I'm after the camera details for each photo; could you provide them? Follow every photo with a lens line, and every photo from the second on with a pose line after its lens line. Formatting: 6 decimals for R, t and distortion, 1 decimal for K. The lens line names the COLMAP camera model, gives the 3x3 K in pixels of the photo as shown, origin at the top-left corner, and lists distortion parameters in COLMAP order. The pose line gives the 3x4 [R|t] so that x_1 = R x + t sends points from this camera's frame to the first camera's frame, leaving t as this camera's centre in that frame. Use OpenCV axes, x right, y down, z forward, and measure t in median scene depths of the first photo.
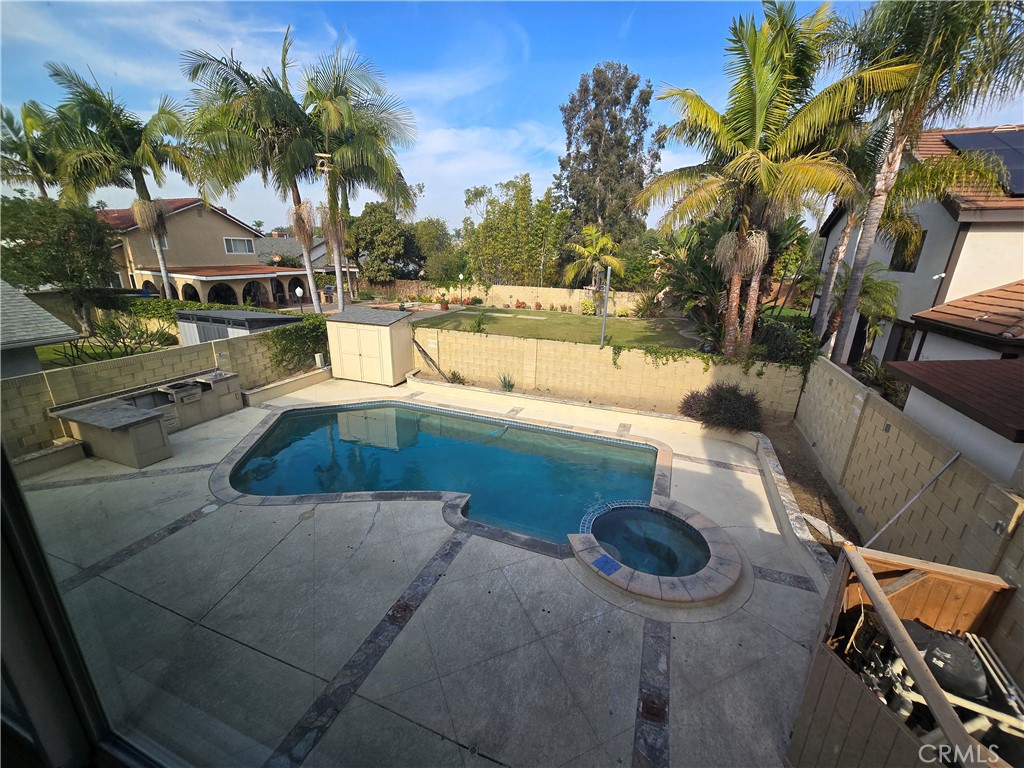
lens RADIAL K [[419.5, 0, 510.1], [0, 419.5, 383.6], [0, 0, 1]] dist [-0.003961, 0.000647]
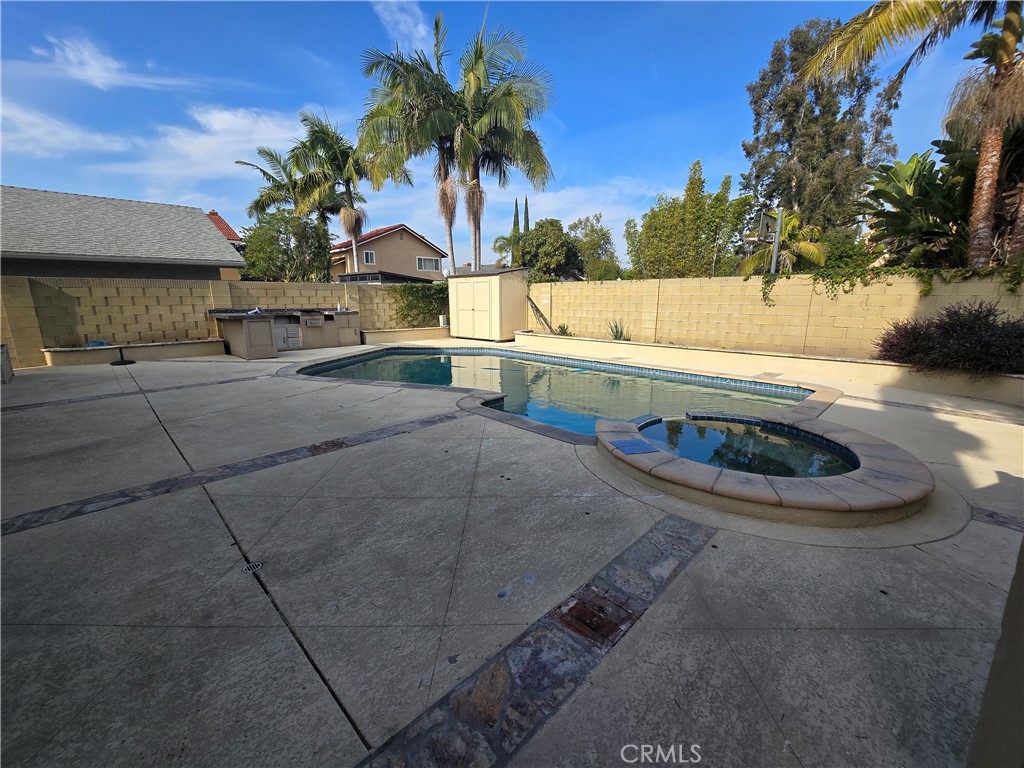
lens RADIAL K [[419.5, 0, 511.9], [0, 419.5, 384.7], [0, 0, 1]] dist [-0.003961, 0.000647]
pose [[0.911984, 0.058811, -0.405989, 0.134222], [-0.101387, 0.991282, -0.084152, 0.179146], [0.397500, 0.117908, 0.909995, 0.162833]]
